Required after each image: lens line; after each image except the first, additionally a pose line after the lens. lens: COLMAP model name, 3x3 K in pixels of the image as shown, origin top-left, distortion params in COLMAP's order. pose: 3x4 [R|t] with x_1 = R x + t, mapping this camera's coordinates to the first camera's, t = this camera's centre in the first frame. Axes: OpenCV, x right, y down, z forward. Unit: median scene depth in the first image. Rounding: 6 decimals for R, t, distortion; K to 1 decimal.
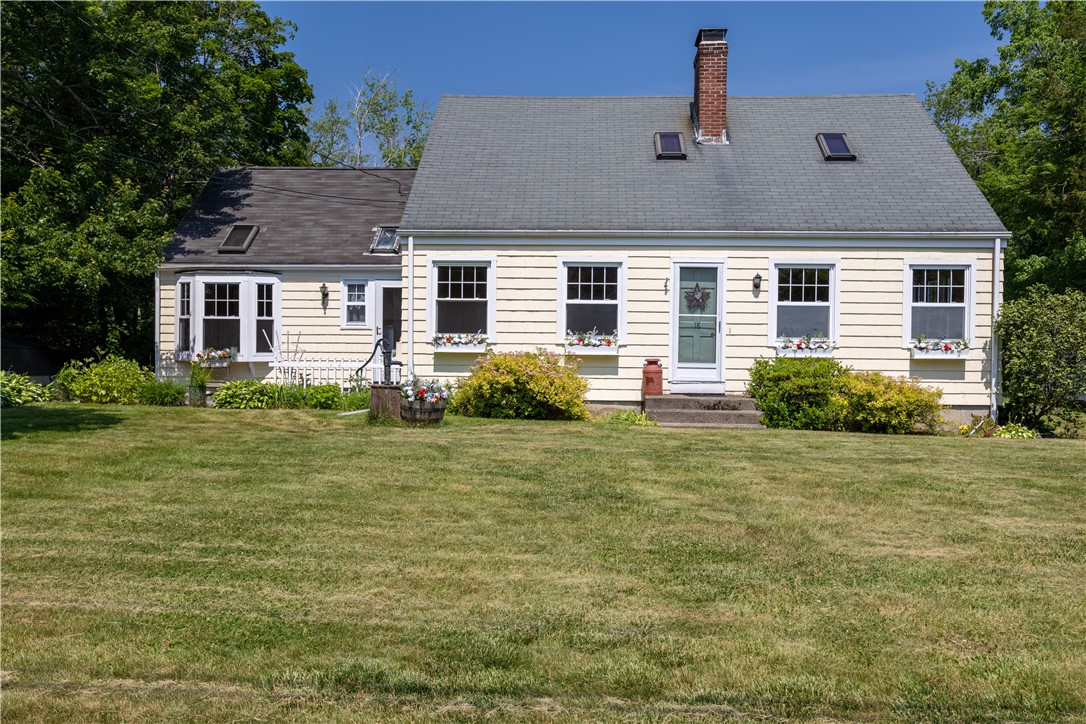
lens RADIAL K [[660.9, 0, 542.1], [0, 660.9, 363.2], [0, 0, 1]] dist [-0.001884, 0.000566]
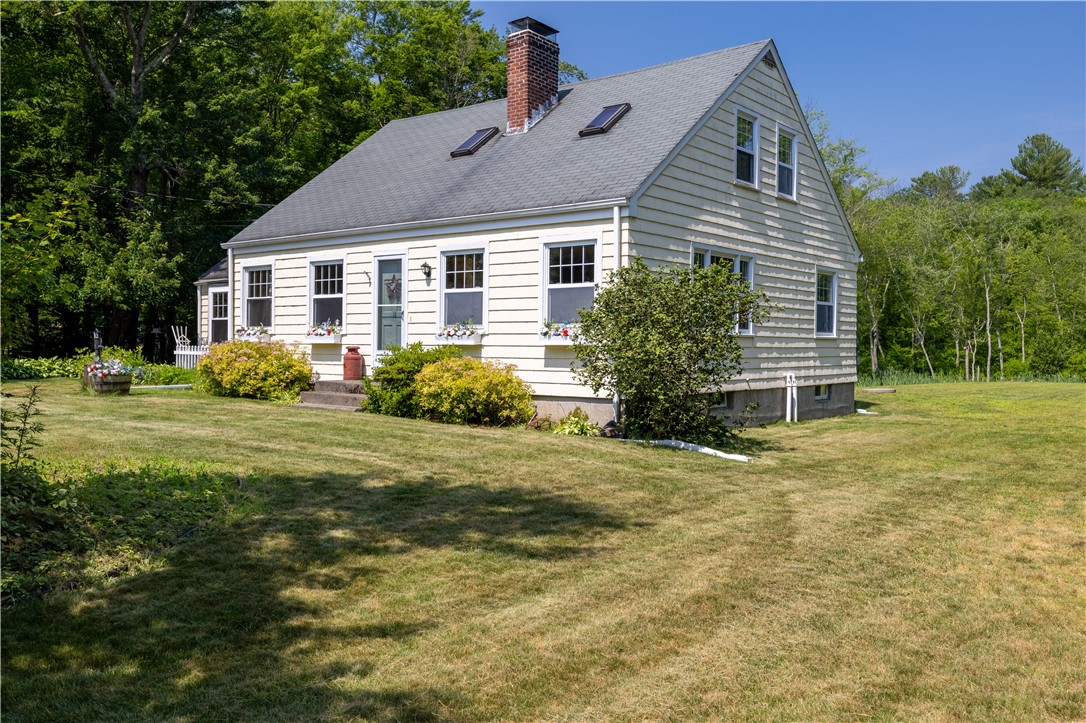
lens RADIAL K [[942.2, 0, 551.1], [0, 942.2, 351.6], [0, 0, 1]] dist [-0.007614, -0.005229]
pose [[0.799396, -0.001492, -0.600803, 1.332377], [-0.006653, 0.999914, -0.011336, 0.016332], [0.600768, 0.013060, 0.799317, -0.040335]]
